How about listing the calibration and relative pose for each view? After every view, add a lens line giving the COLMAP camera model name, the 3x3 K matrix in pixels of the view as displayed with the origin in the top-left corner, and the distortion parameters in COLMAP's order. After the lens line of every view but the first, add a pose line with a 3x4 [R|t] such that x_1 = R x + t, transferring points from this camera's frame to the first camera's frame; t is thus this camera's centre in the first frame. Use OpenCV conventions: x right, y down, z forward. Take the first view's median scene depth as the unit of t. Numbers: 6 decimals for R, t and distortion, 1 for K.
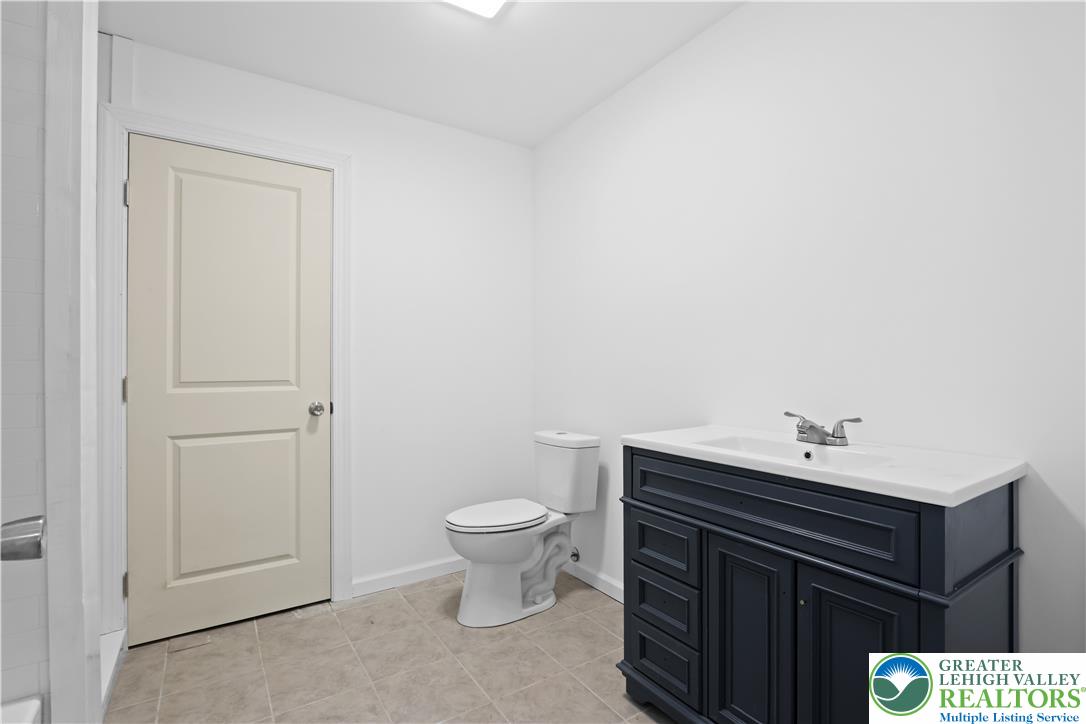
lens RADIAL K [[505.8, 0, 538.9], [0, 505.8, 361.0], [0, 0, 1]] dist [-0.012222, -0.000137]
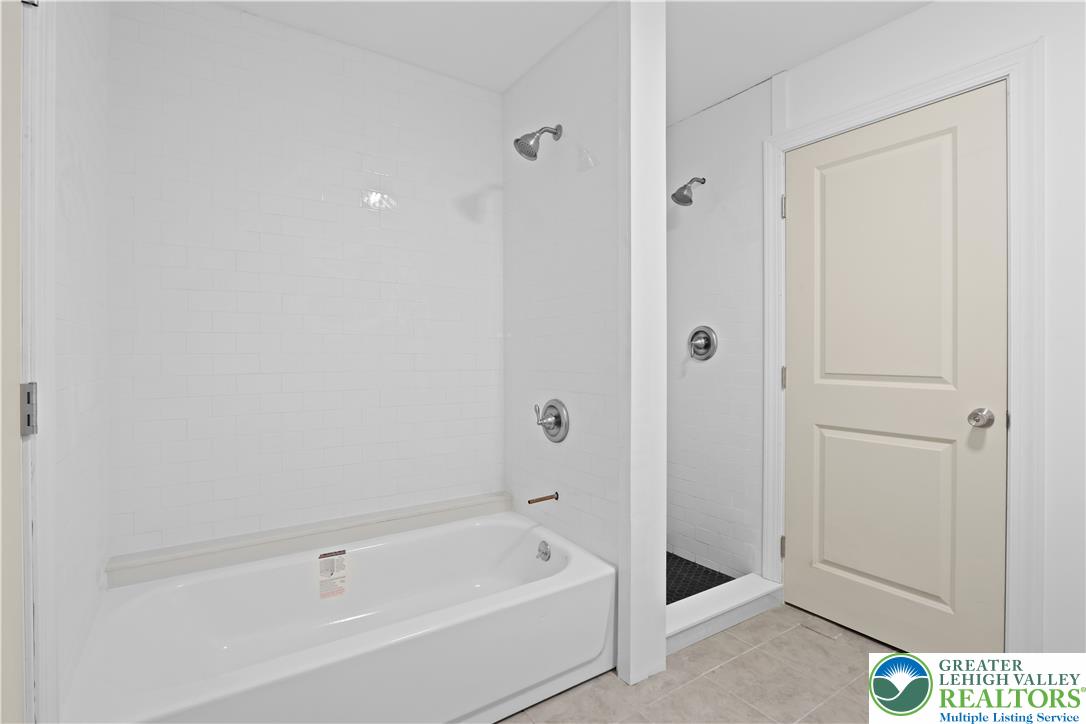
lens RADIAL K [[505.8, 0, 542.9], [0, 505.8, 360.4], [0, 0, 1]] dist [-0.012222, -0.000137]
pose [[0.019443, 0.010554, -0.999755, 0.305142], [-0.002571, 0.999942, 0.010506, 0.006429], [0.999808, 0.002366, 0.019469, 0.402933]]
